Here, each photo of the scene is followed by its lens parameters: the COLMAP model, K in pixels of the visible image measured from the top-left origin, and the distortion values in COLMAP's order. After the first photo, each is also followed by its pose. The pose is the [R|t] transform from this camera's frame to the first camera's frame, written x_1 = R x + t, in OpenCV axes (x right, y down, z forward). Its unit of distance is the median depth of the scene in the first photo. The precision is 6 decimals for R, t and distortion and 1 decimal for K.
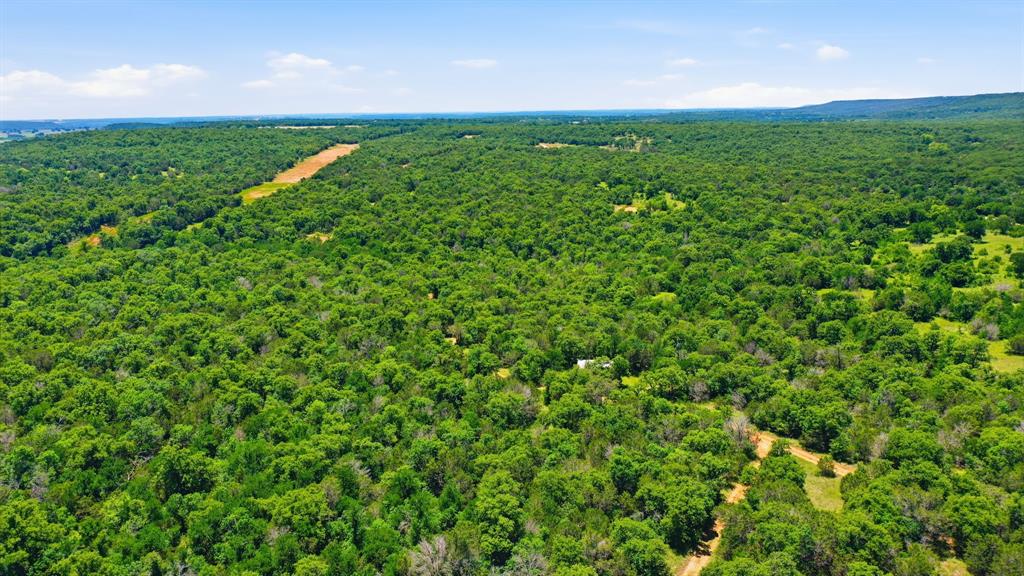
lens RADIAL K [[805.6, 0, 512.1], [0, 805.6, 288.1], [0, 0, 1]] dist [0.001290, -0.004295]
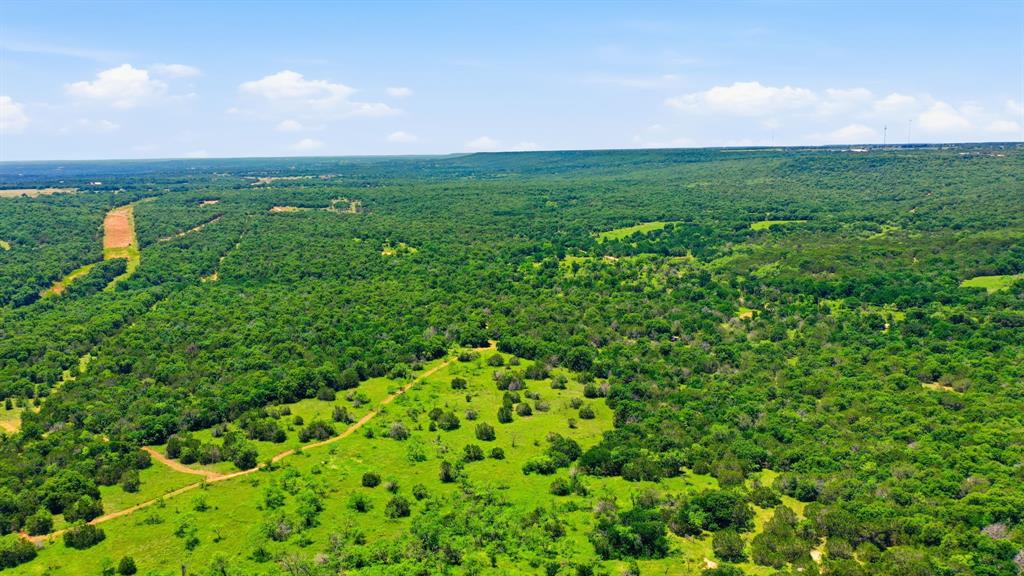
lens RADIAL K [[805.6, 0, 509.5], [0, 805.6, 283.5], [0, 0, 1]] dist [0.001290, -0.004295]
pose [[0.916294, -0.064249, 0.395319, -0.307126], [0.088345, 0.995160, -0.043033, 0.065073], [-0.390641, 0.074355, 0.917535, -0.696730]]
